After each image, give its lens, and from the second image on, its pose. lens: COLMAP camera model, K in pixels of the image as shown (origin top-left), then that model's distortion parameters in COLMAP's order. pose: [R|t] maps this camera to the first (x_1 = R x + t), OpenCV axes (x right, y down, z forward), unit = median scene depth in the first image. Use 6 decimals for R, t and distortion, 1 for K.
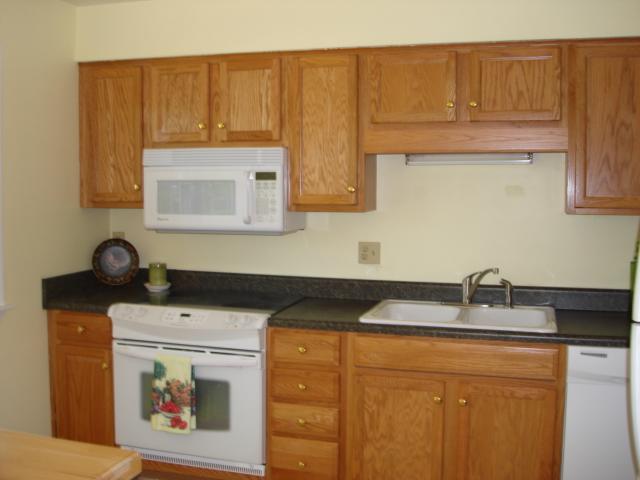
lens RADIAL K [[718.8, 0, 320.0], [0, 718.8, 240.0], [0, 0, 1]] dist [-0.102973, 0.006664]
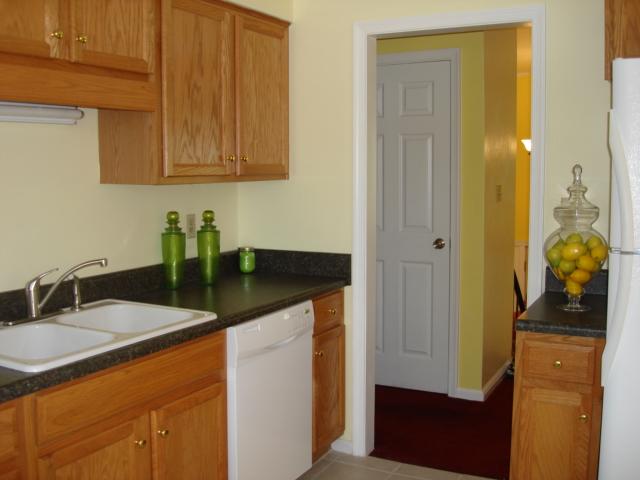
lens RADIAL K [[718.8, 0, 320.0], [0, 718.8, 240.0], [0, 0, 1]] dist [-0.102973, 0.006664]
pose [[0.200617, -0.103585, 0.974178, -0.439709], [0.071922, 0.993268, 0.090804, -0.032477], [-0.977026, 0.051848, 0.206717, 0.596947]]
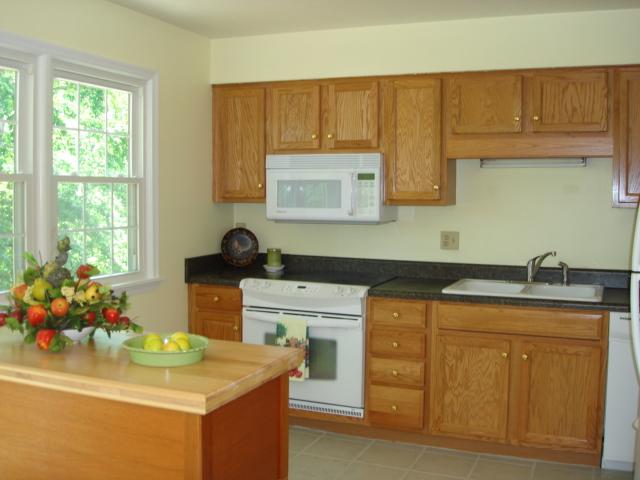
lens RADIAL K [[718.8, 0, 320.0], [0, 718.8, 240.0], [0, 0, 1]] dist [-0.102973, 0.006664]
pose [[0.994354, 0.008068, -0.105808, -0.023750], [-0.008707, 0.999947, -0.005583, 0.029069], [0.105757, 0.006473, 0.994371, -0.250784]]
